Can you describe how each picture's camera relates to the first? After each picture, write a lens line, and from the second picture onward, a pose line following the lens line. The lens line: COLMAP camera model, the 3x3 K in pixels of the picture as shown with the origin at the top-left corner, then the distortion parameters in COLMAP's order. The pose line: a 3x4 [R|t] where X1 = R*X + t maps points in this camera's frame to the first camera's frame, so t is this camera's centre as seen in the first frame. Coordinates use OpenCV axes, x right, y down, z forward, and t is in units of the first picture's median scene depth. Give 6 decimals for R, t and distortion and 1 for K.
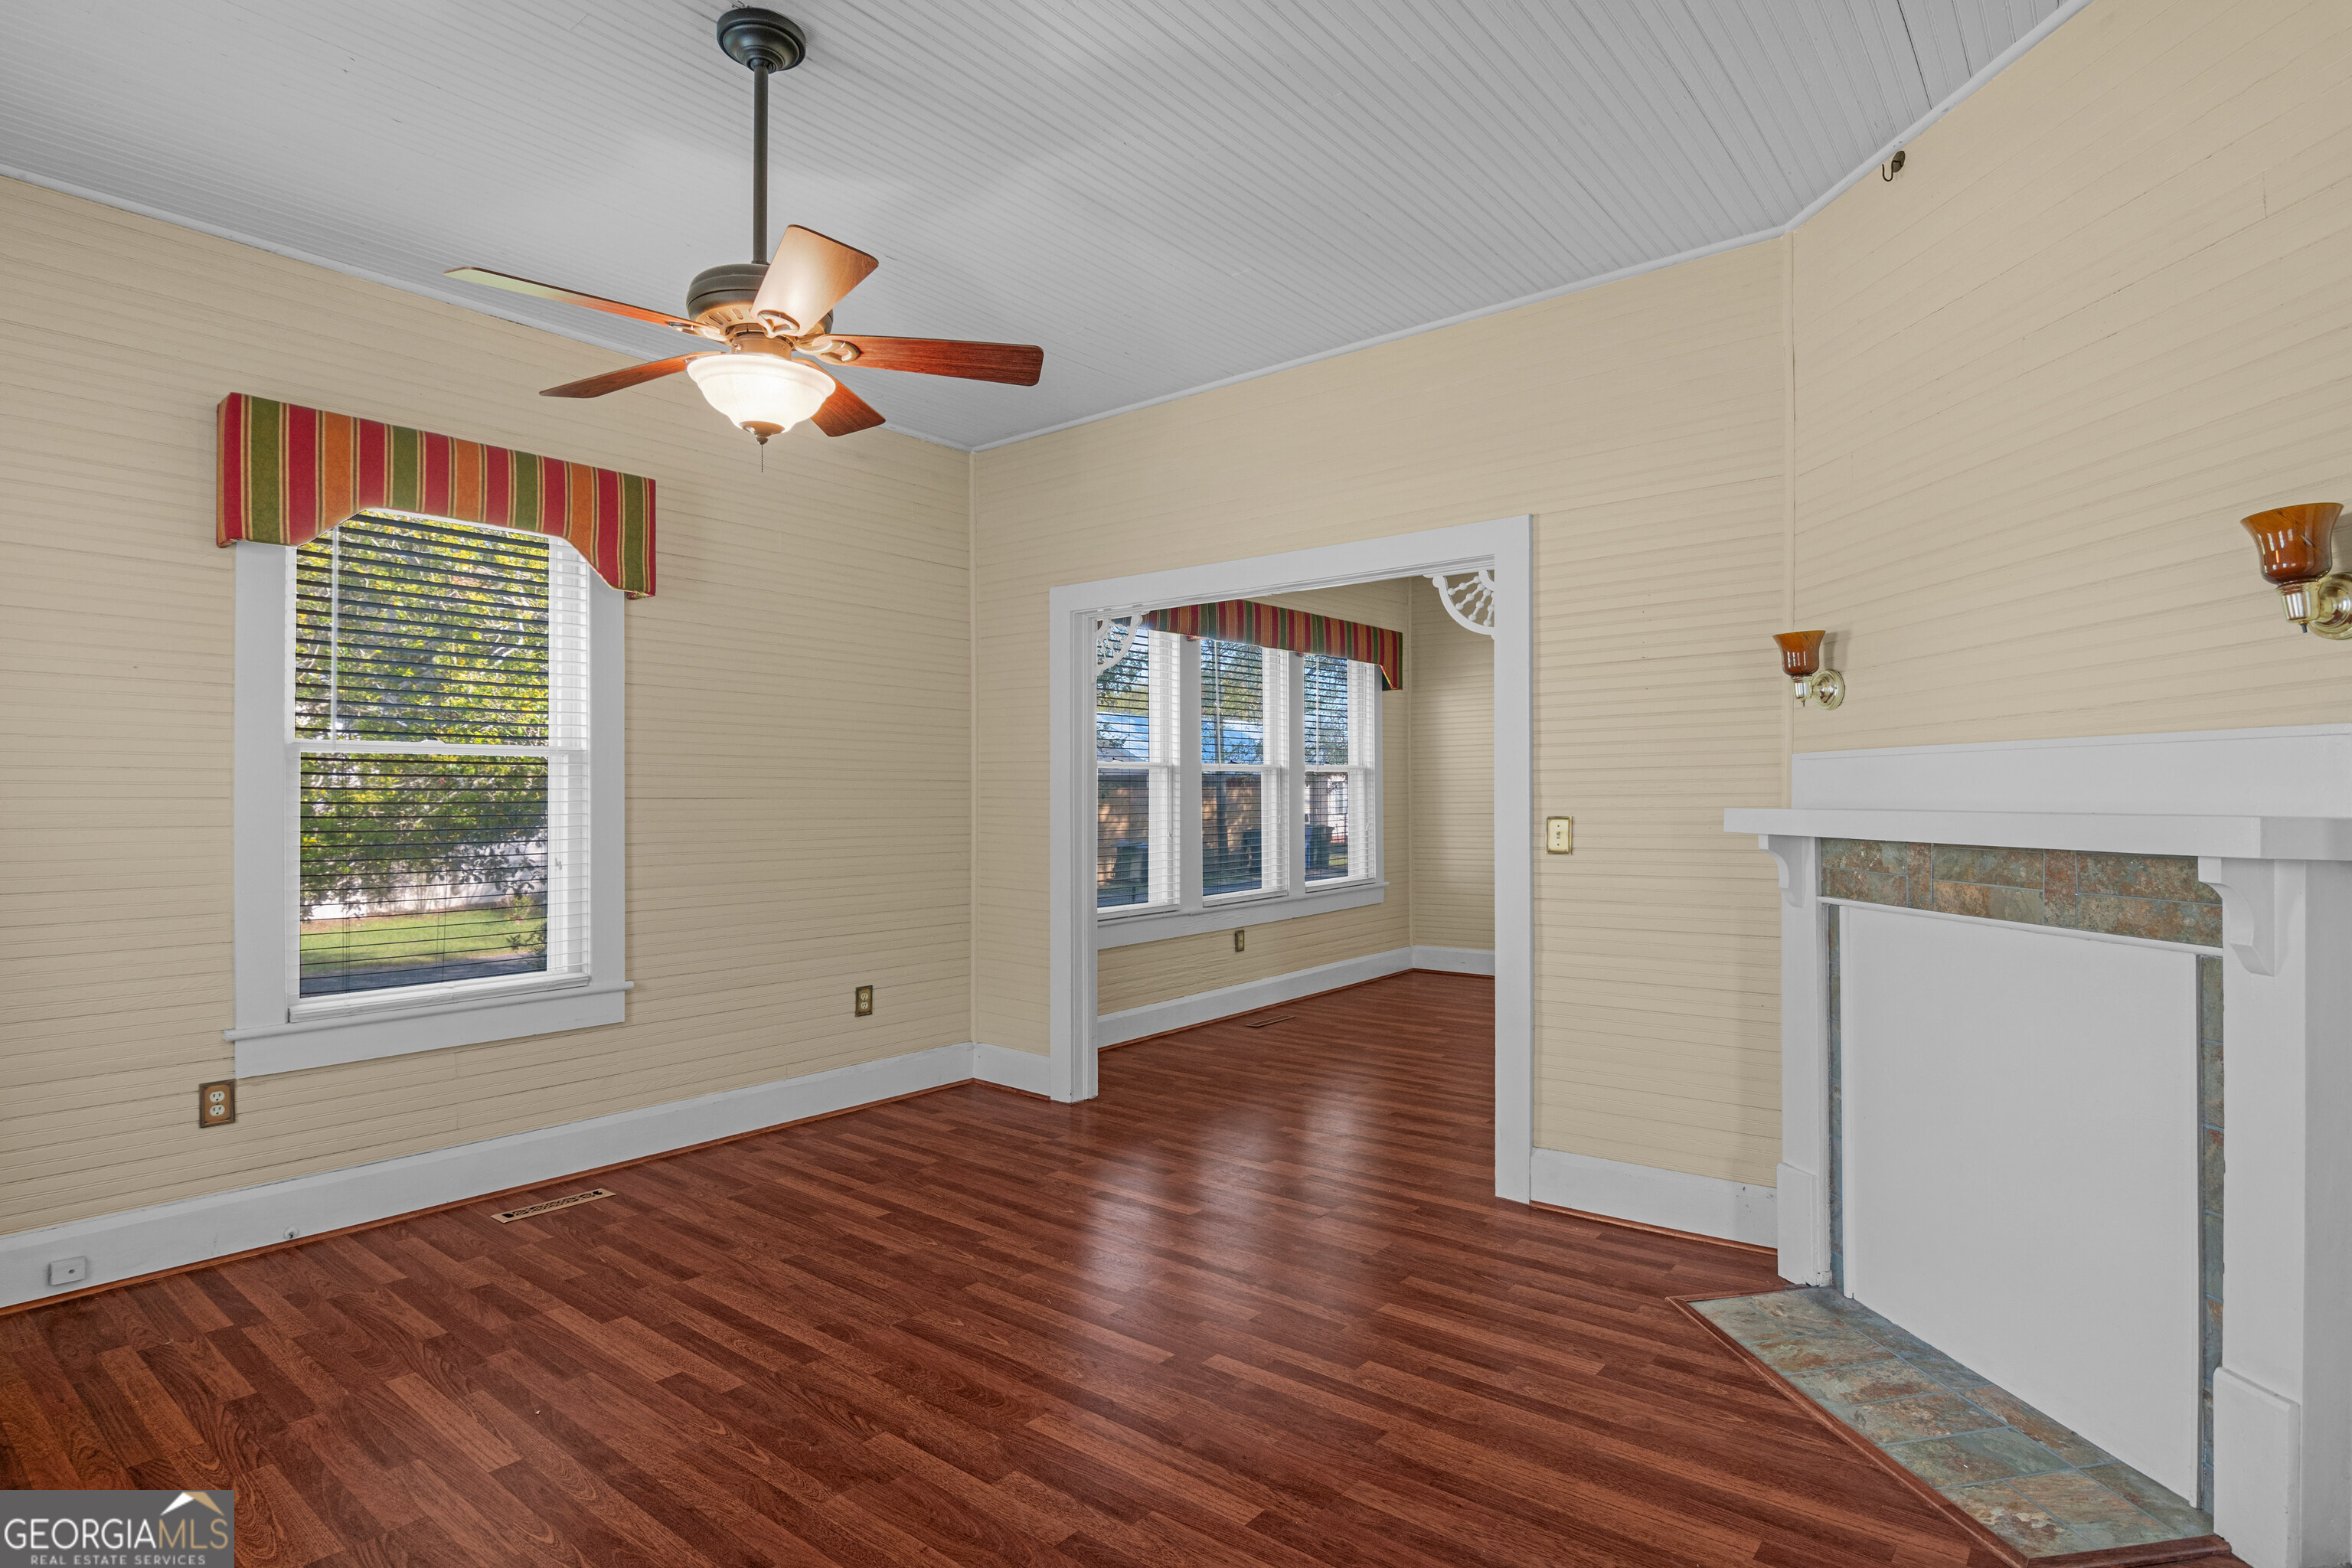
lens RADIAL K [[1189.7, 0, 1170.1], [0, 1189.7, 786.6], [0, 0, 1]] dist [0.005665, -0.013735]
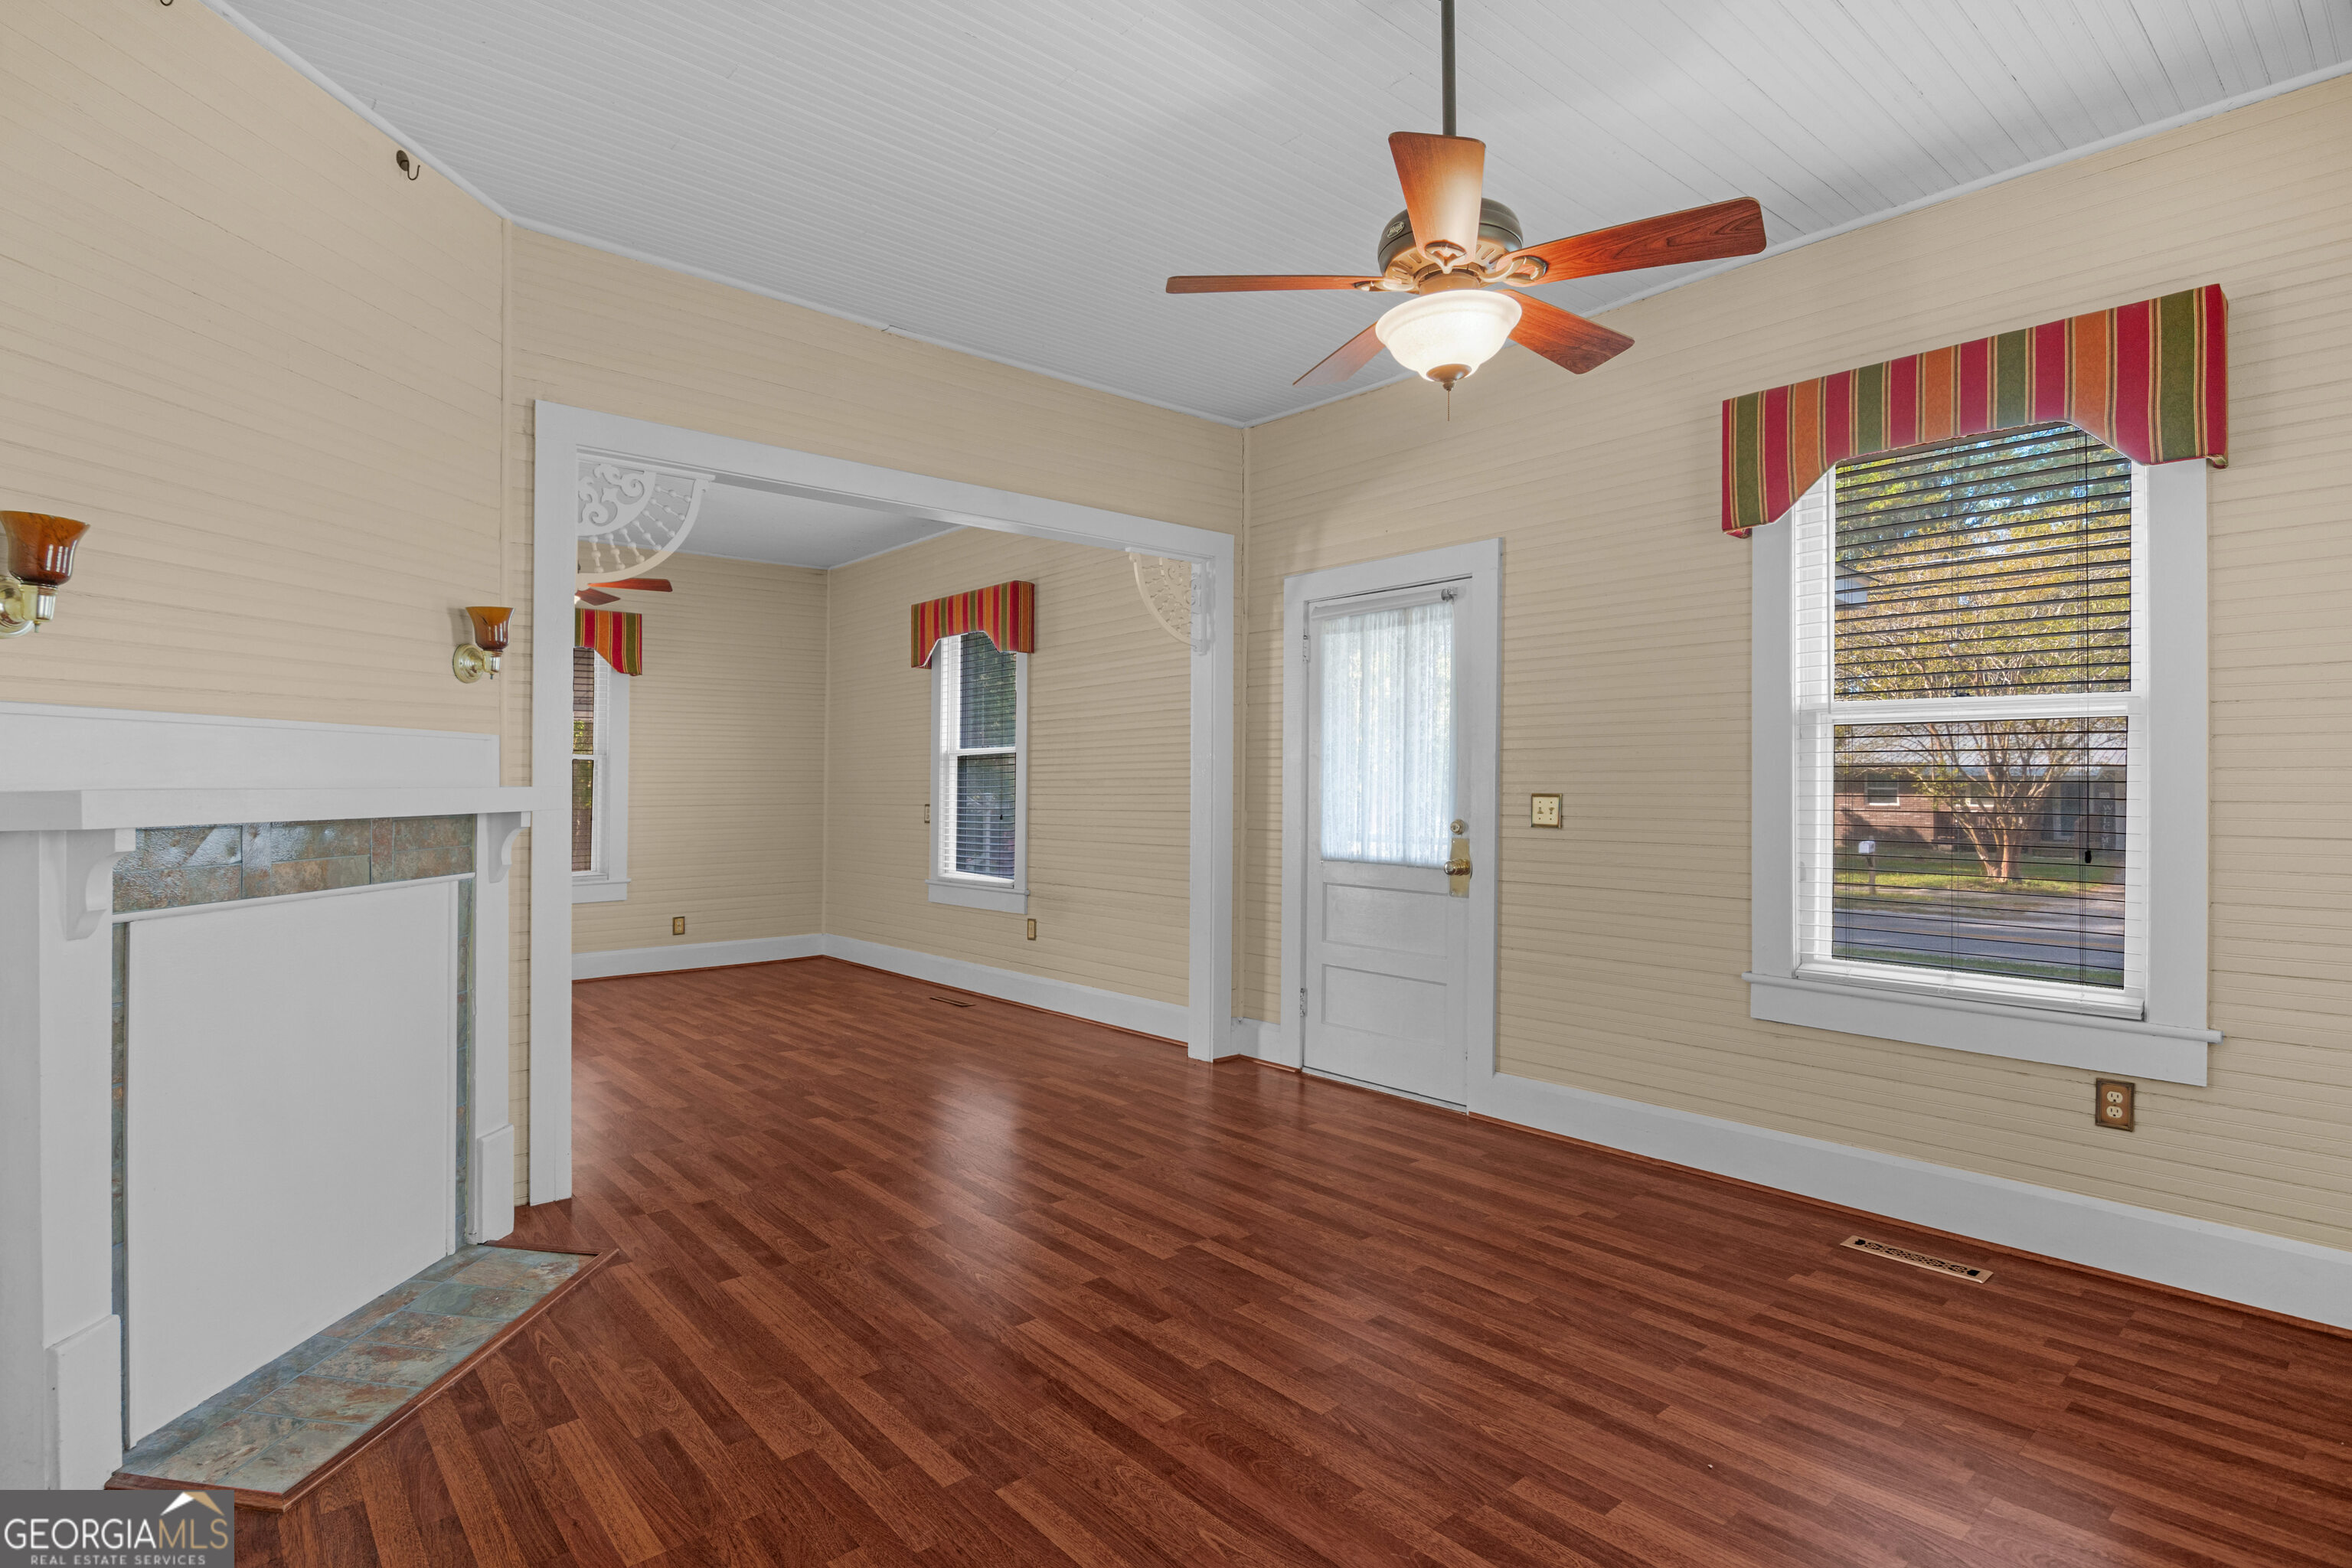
lens RADIAL K [[1096.5, 0, 1176.0], [0, 1096.5, 784.0], [0, 0, 1]] dist [0.001603, -0.000005]
pose [[-0.984352, 0.006483, 0.176095, -0.245903], [0.005870, 0.999975, -0.004001, 0.001835], [-0.176116, -0.002905, -0.984365, 1.678995]]
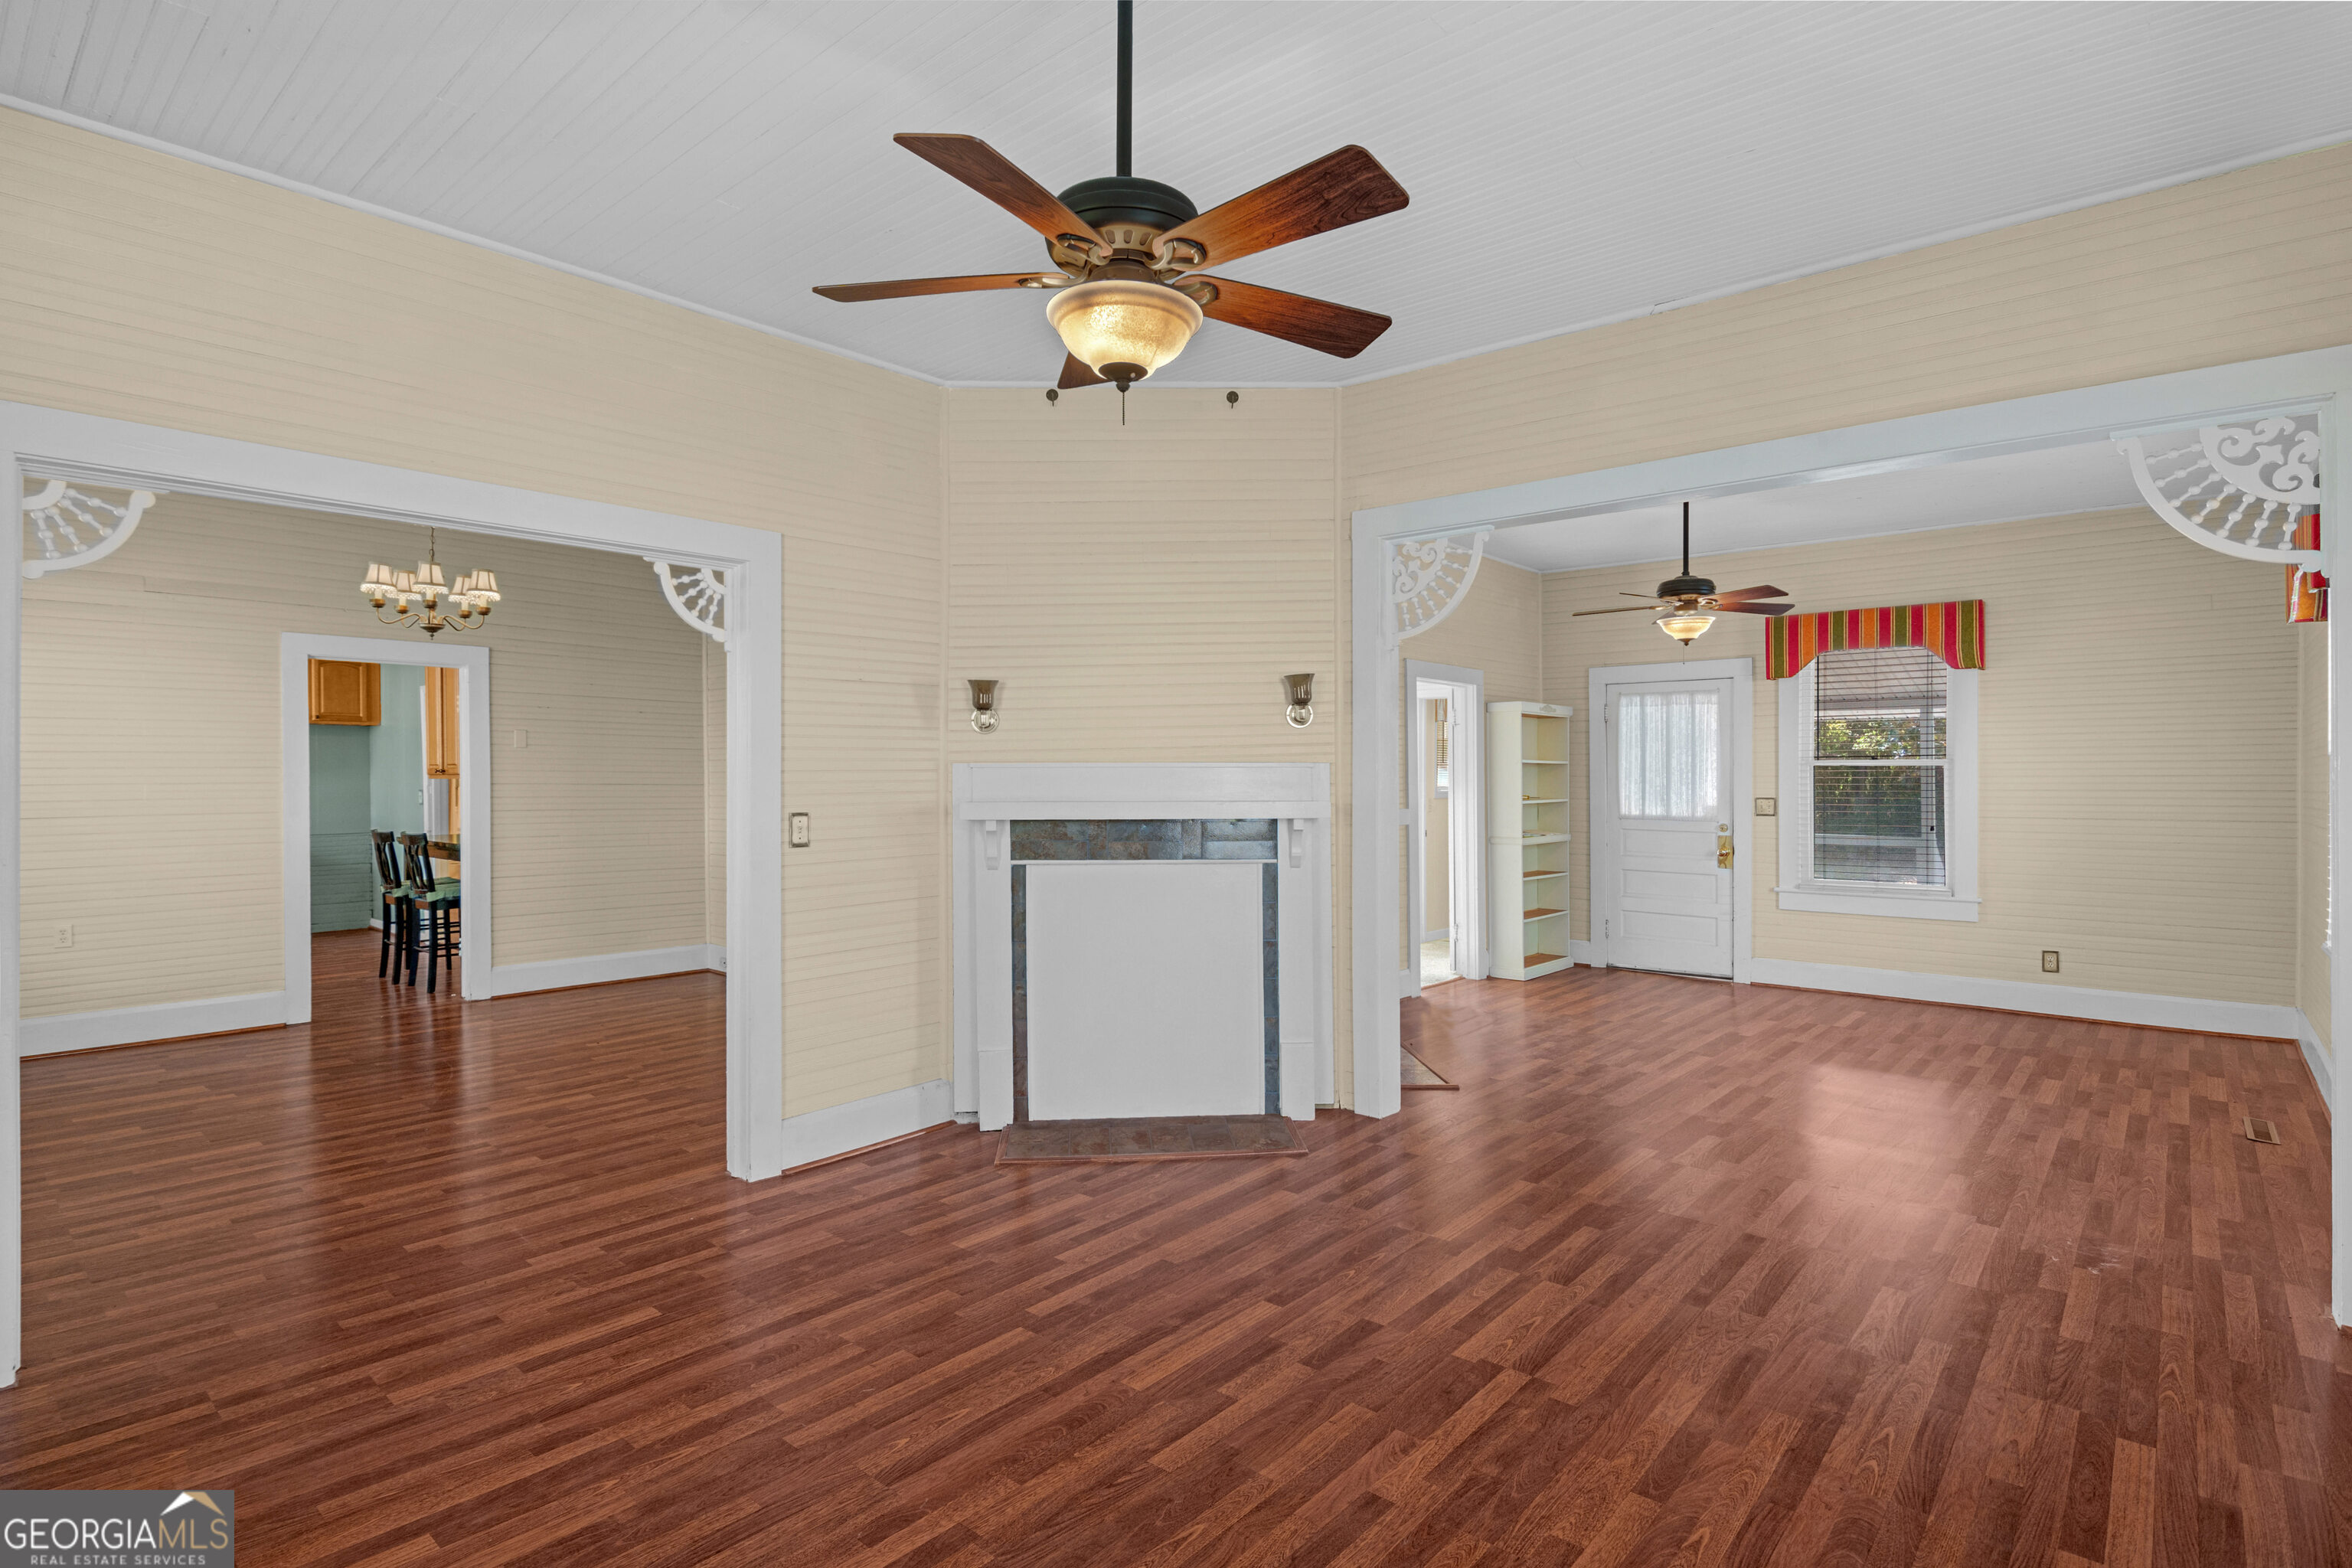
lens RADIAL K [[1210.6, 0, 1183.4], [0, 1210.6, 769.2], [0, 0, 1]] dist [-0.002496, -0.002140]
pose [[0.022364, 0.014647, 0.999643, -1.049111], [-0.005232, 0.999881, -0.014533, -0.001113], [-0.999736, -0.004905, 0.022438, 0.818380]]
